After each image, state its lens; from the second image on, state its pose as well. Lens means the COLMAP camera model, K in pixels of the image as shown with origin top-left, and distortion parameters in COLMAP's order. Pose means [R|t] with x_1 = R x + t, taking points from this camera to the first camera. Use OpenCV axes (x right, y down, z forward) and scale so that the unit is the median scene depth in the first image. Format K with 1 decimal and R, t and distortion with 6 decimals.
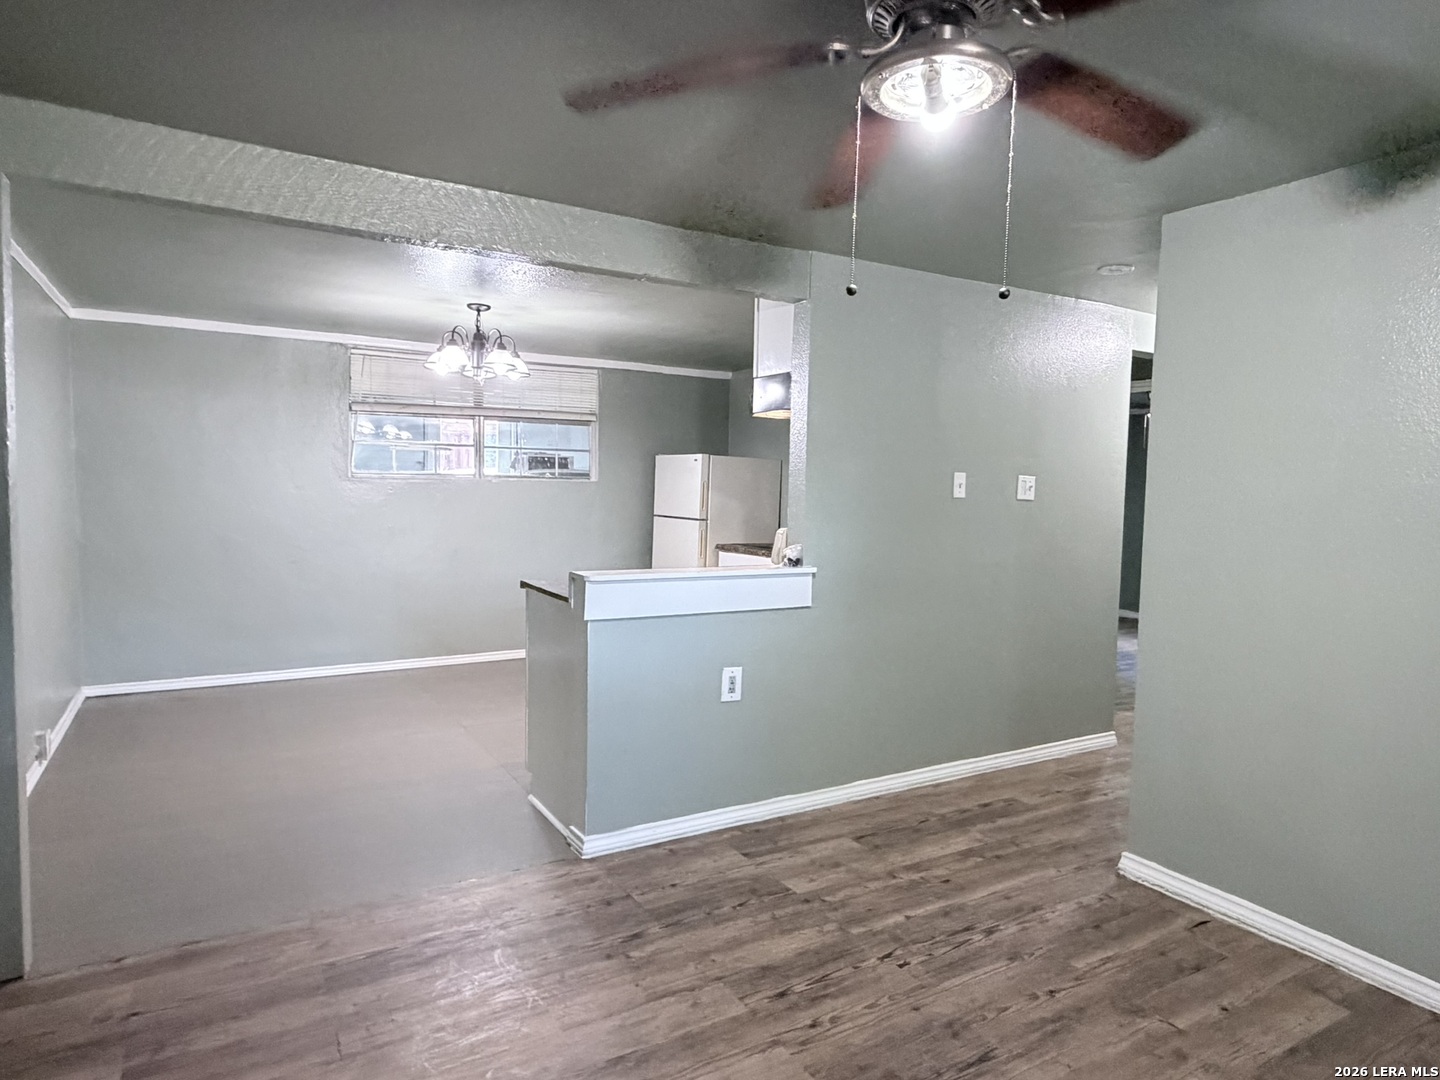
lens RADIAL K [[881.0, 0, 730.0], [0, 881.0, 546.1], [0, 0, 1]] dist [0.007238, -0.000980]
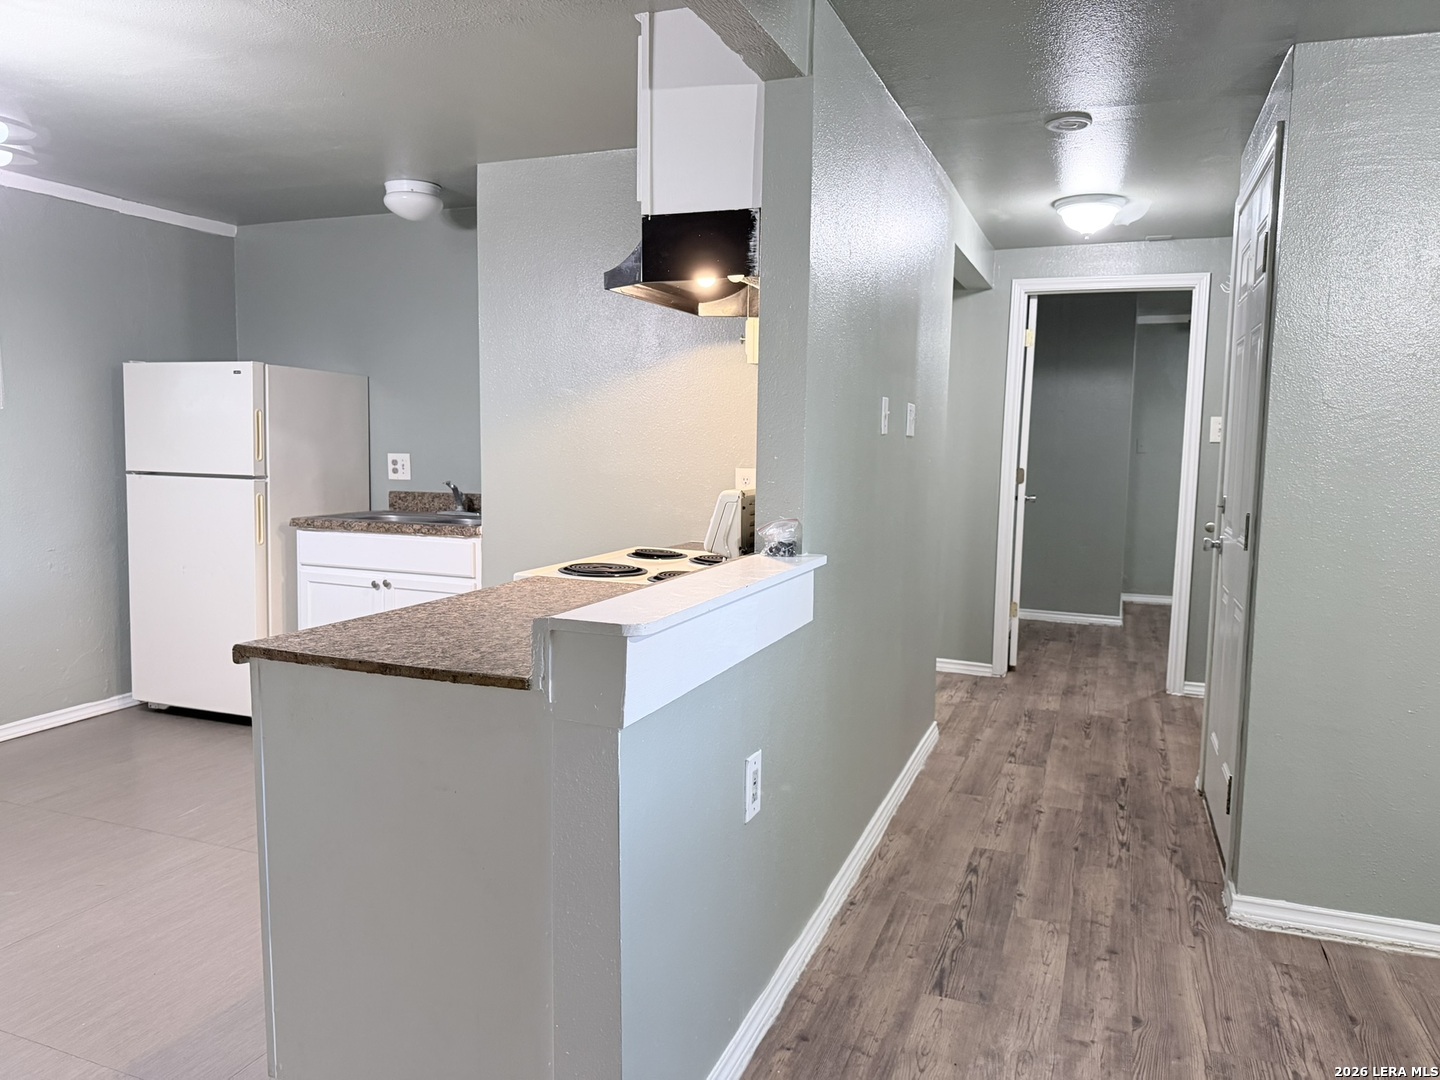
lens RADIAL K [[1021.8, 0, 726.1], [0, 1021.8, 536.2], [0, 0, 1]] dist [0.030739, -0.040324]
pose [[0.781145, -0.072223, 0.620158, -0.420222], [0.044681, 0.997207, 0.059854, -0.036272], [-0.622749, -0.019046, 0.782190, 0.574363]]
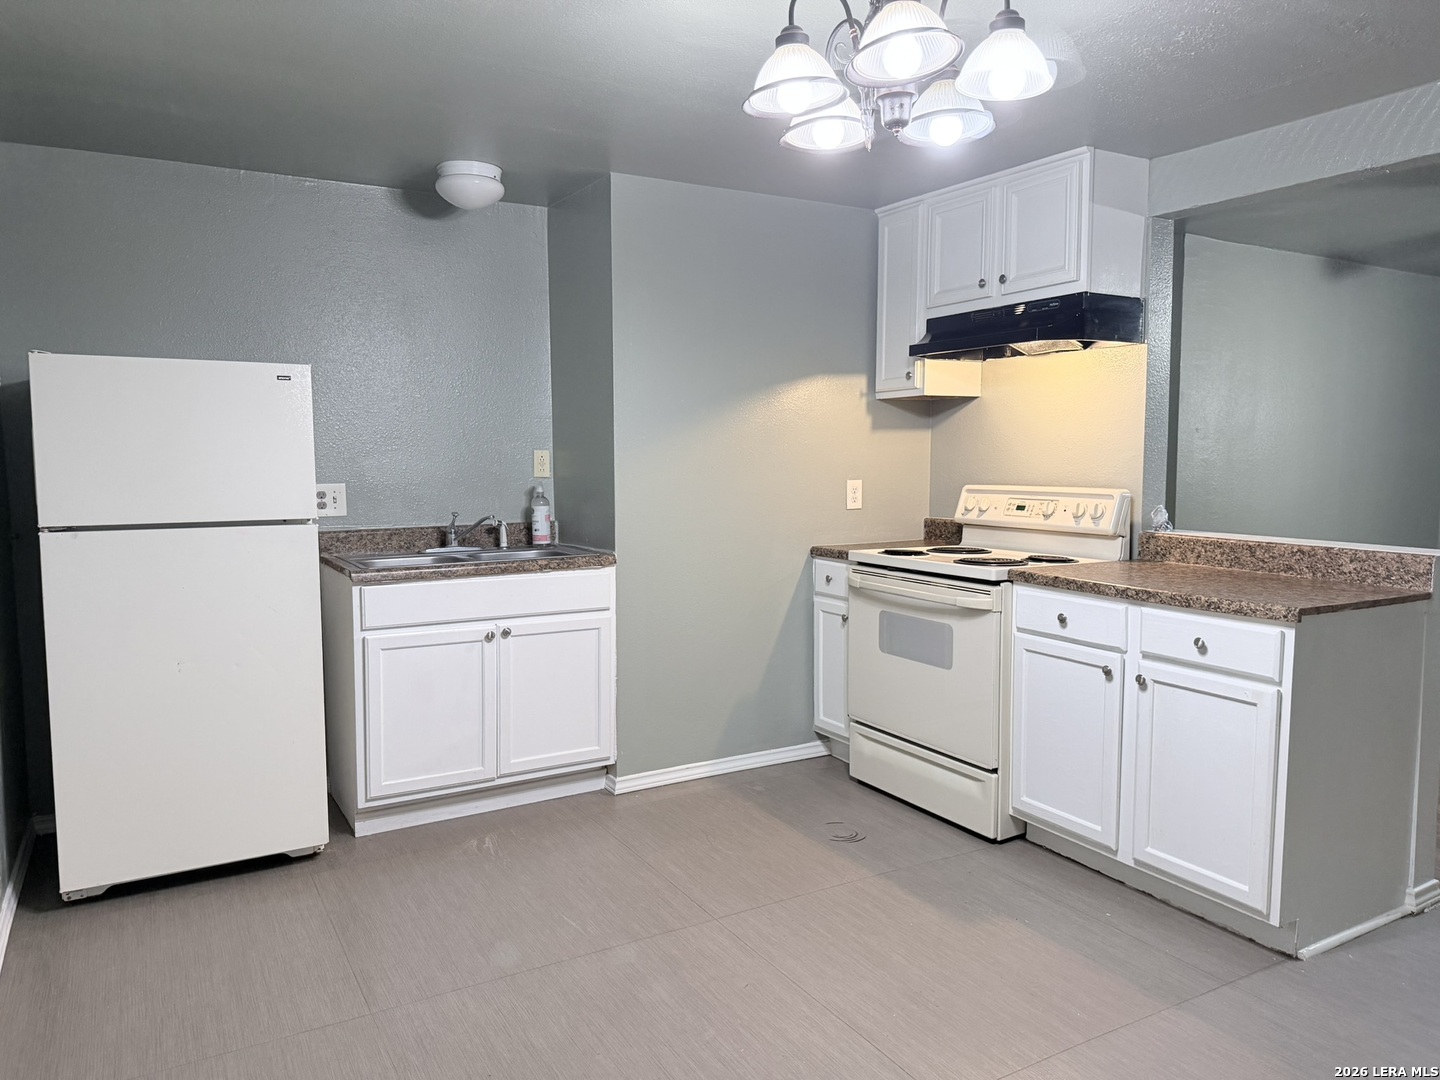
lens RADIAL K [[1021.8, 0, 722.7], [0, 1021.8, 536.3], [0, 0, 1]] dist [0.030739, -0.040324]
pose [[0.003634, -0.103776, 0.994594, -1.036280], [0.070503, 0.992152, 0.103264, -0.118040], [-0.997505, 0.069746, 0.010922, 1.584108]]
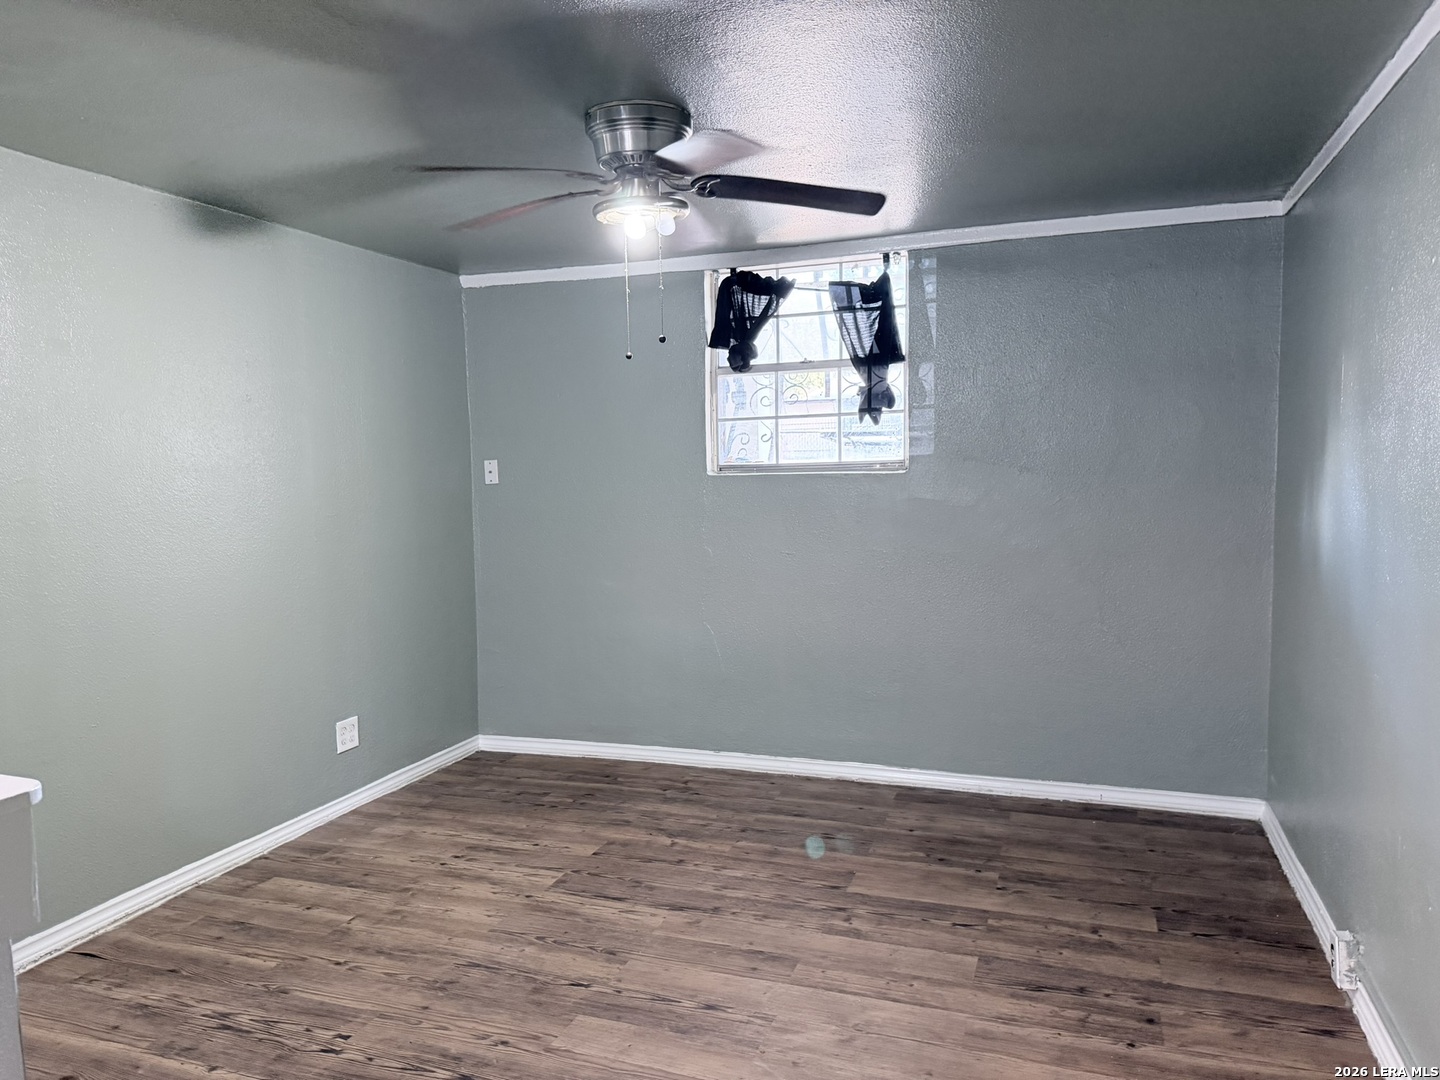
lens RADIAL K [[1021.8, 0, 723.0], [0, 1021.8, 536.2], [0, 0, 1]] dist [0.030739, -0.040324]
pose [[-0.647152, -0.061043, 0.759913, -0.606712], [0.064390, 0.988851, 0.134269, -0.091351], [-0.759637, 0.135823, -0.636006, 1.015283]]
